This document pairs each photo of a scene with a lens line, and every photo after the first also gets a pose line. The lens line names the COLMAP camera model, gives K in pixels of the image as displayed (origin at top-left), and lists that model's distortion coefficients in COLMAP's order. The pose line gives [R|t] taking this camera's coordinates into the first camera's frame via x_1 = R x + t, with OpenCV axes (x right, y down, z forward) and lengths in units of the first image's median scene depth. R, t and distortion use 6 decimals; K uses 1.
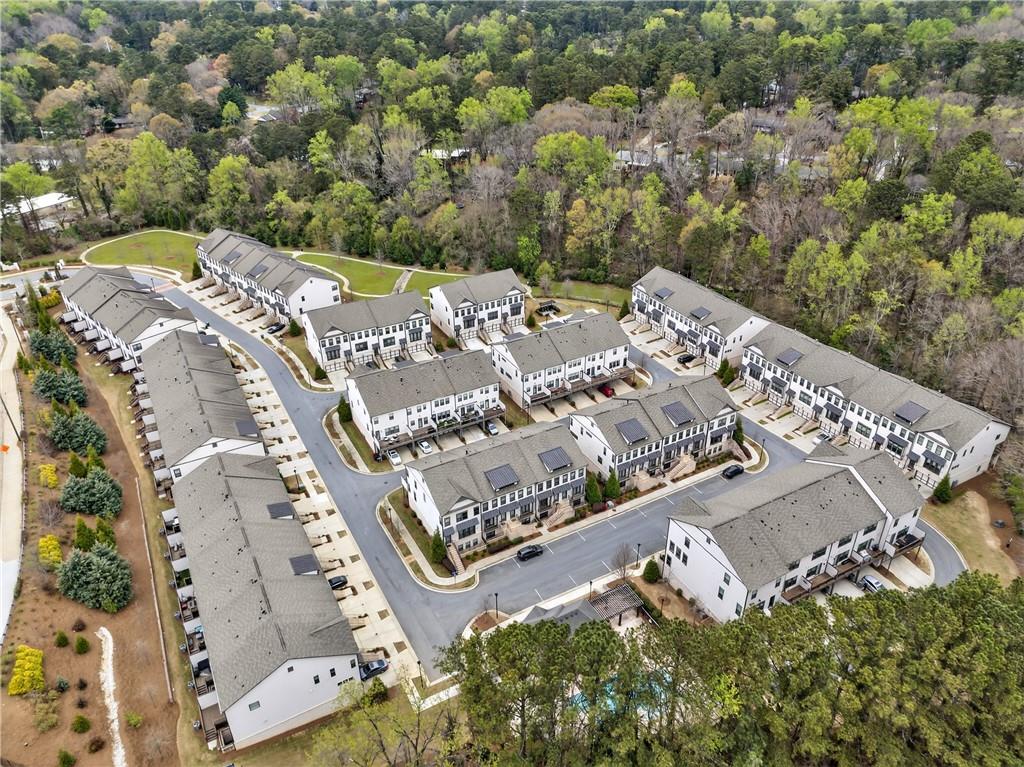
lens RADIAL K [[721.9, 0, 512.0], [0, 721.9, 383.5], [0, 0, 1]] dist [0.076131, -0.092092]
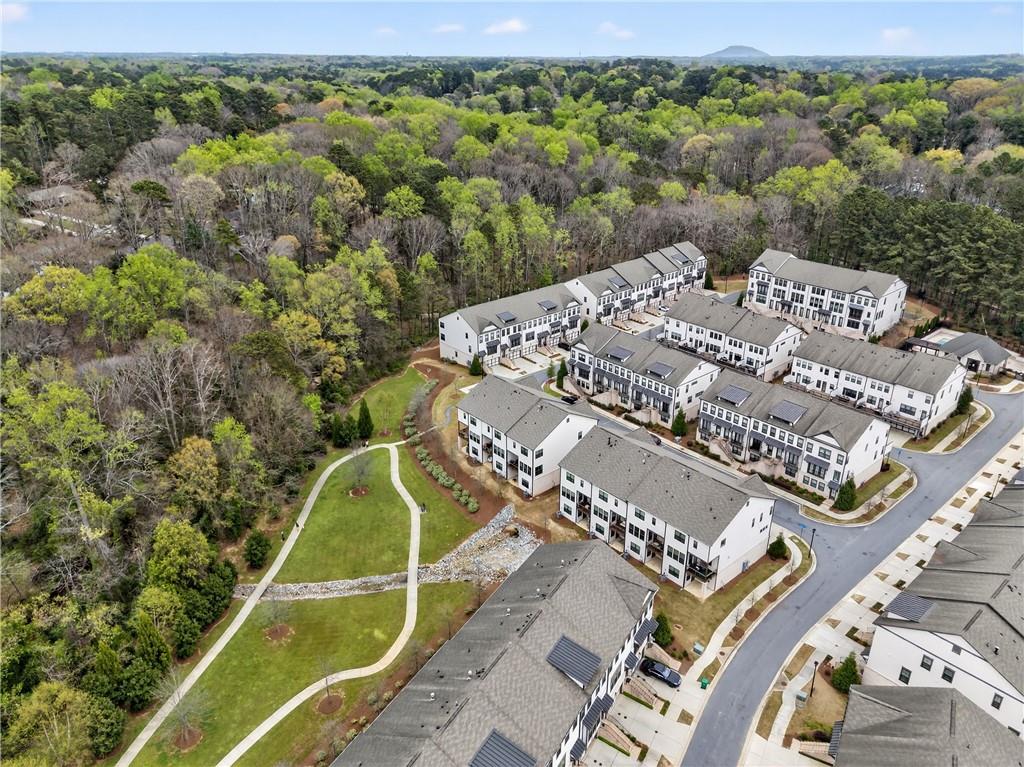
lens RADIAL K [[721.9, 0, 512.0], [0, 721.9, 383.5], [0, 0, 1]] dist [0.076131, -0.092092]
pose [[-0.211219, -0.413985, 0.885440, -0.716601], [0.489494, 0.739297, 0.462423, -0.532184], [-0.846039, 0.531090, 0.046490, 1.072065]]
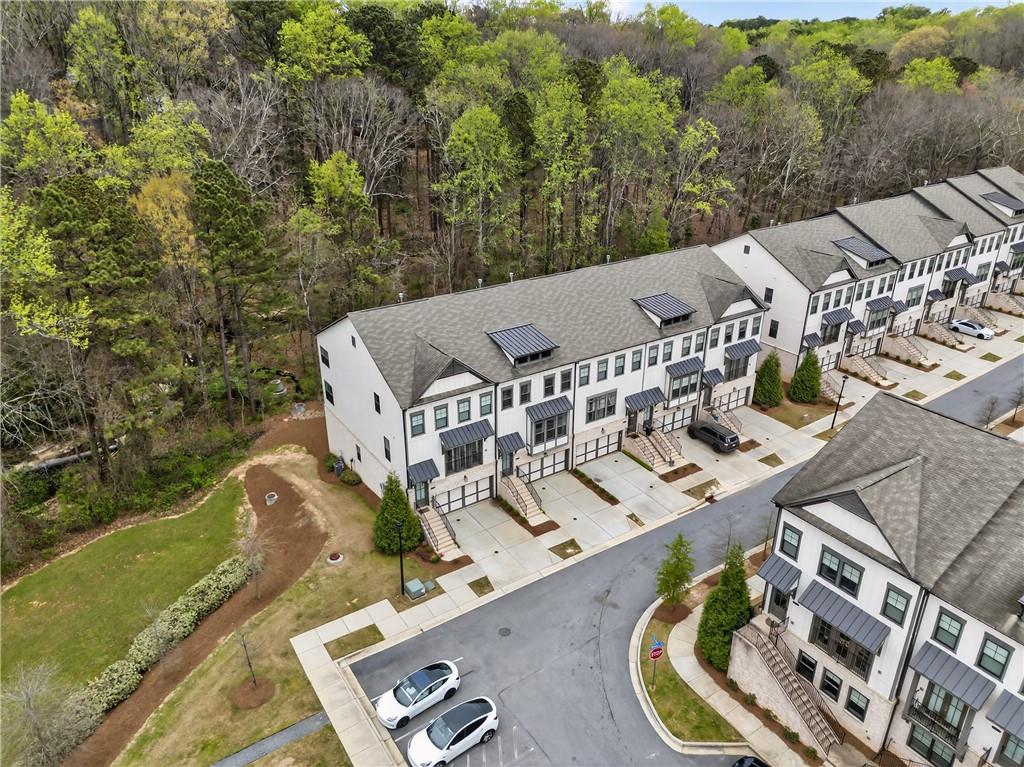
lens RADIAL K [[721.9, 0, 512.0], [0, 721.9, 383.5], [0, 0, 1]] dist [0.076131, -0.092092]
pose [[-0.083804, -0.426827, 0.900442, -0.052001], [0.500234, 0.763493, 0.408467, -0.246471], [-0.861825, 0.484663, 0.149530, 1.043404]]
